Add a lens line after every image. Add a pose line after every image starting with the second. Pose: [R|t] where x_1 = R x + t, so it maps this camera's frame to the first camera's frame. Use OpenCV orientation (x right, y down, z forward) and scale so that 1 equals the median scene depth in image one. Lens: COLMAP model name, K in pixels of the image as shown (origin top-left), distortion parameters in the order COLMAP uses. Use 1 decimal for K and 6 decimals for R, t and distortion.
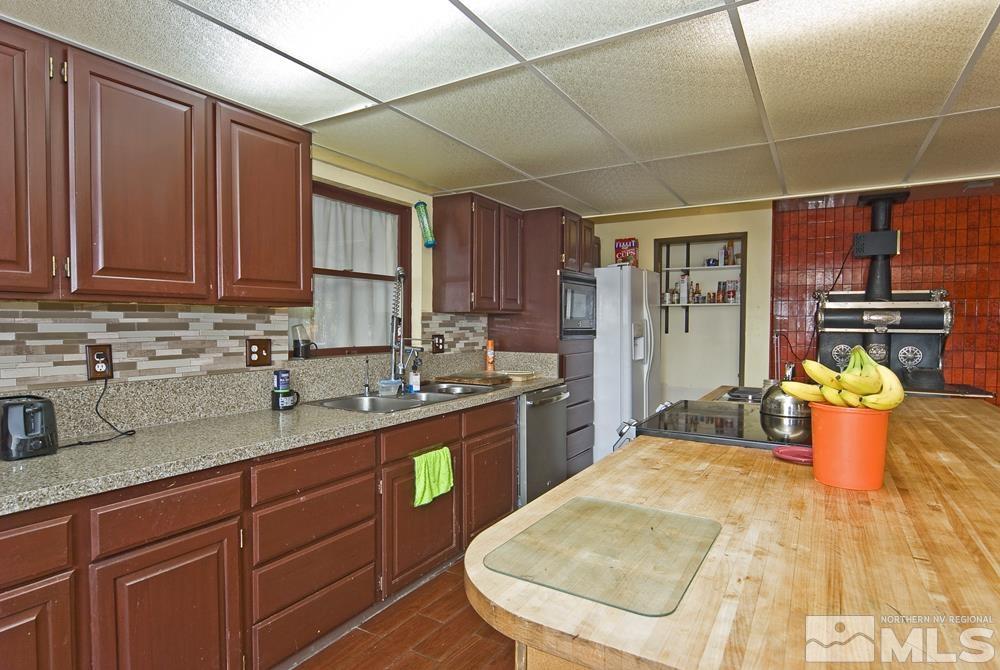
lens RADIAL K [[534.4, 0, 500.0], [0, 534.4, 335.0], [0, 0, 1]] dist [-0.014632, 0.000212]
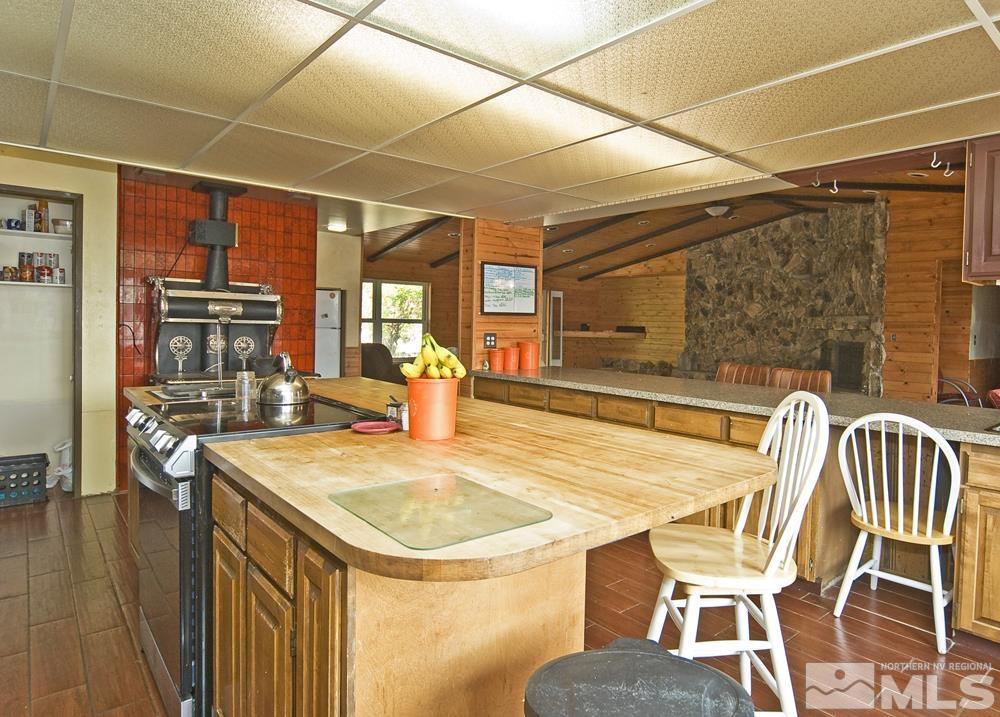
lens RADIAL K [[601.1, 0, 559.1], [0, 601.1, 337.8], [0, 0, 1]] dist [-0.018041, 0.000125]
pose [[0.281409, -0.018118, 0.959417, -0.185094], [-0.001177, 0.999814, 0.019226, 0.000431], [-0.959587, -0.006540, 0.281335, 0.075123]]
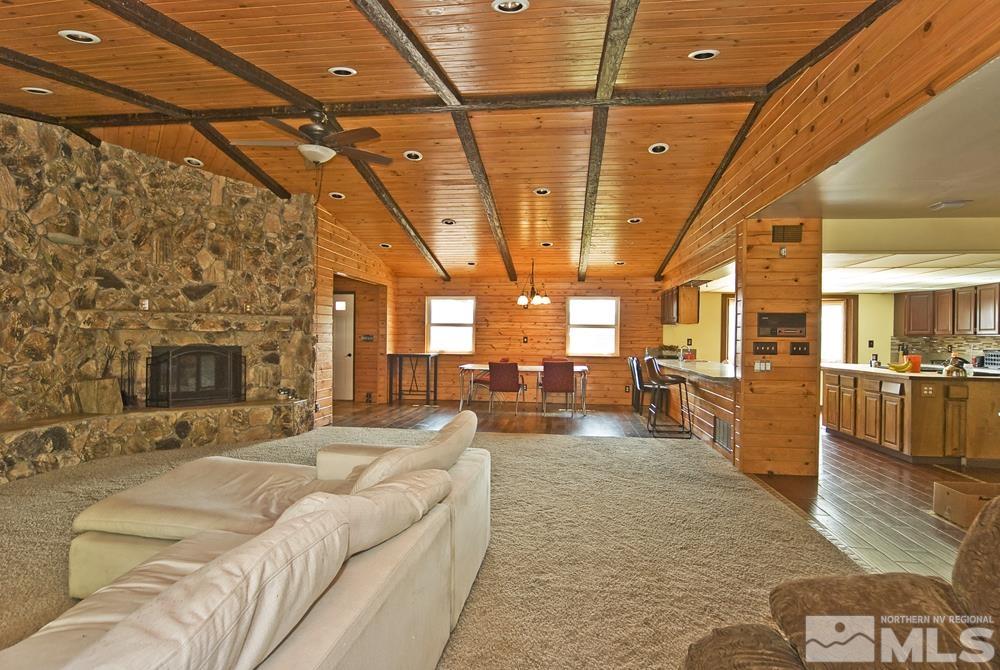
lens RADIAL K [[534.4, 0, 500.0], [0, 534.4, 335.0], [0, 0, 1]] dist [-0.014632, 0.000212]
pose [[-0.913373, -0.014440, -0.406868, 1.483355], [-0.024158, 0.999532, 0.018757, -0.018058], [0.406407, 0.026961, -0.913294, 1.063533]]
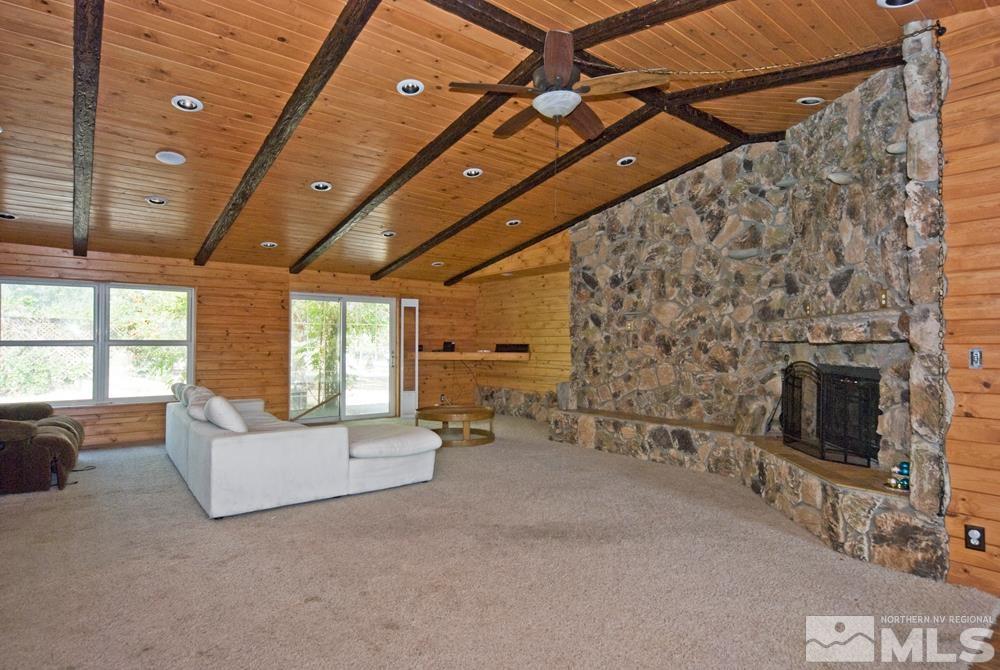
lens RADIAL K [[534.4, 0, 500.0], [0, 534.4, 335.0], [0, 0, 1]] dist [-0.014632, 0.000212]
pose [[0.341043, 0.012031, 0.939971, 0.753625], [0.019554, 0.999611, -0.019889, 0.004544], [-0.939844, 0.025163, 0.340675, -0.032742]]
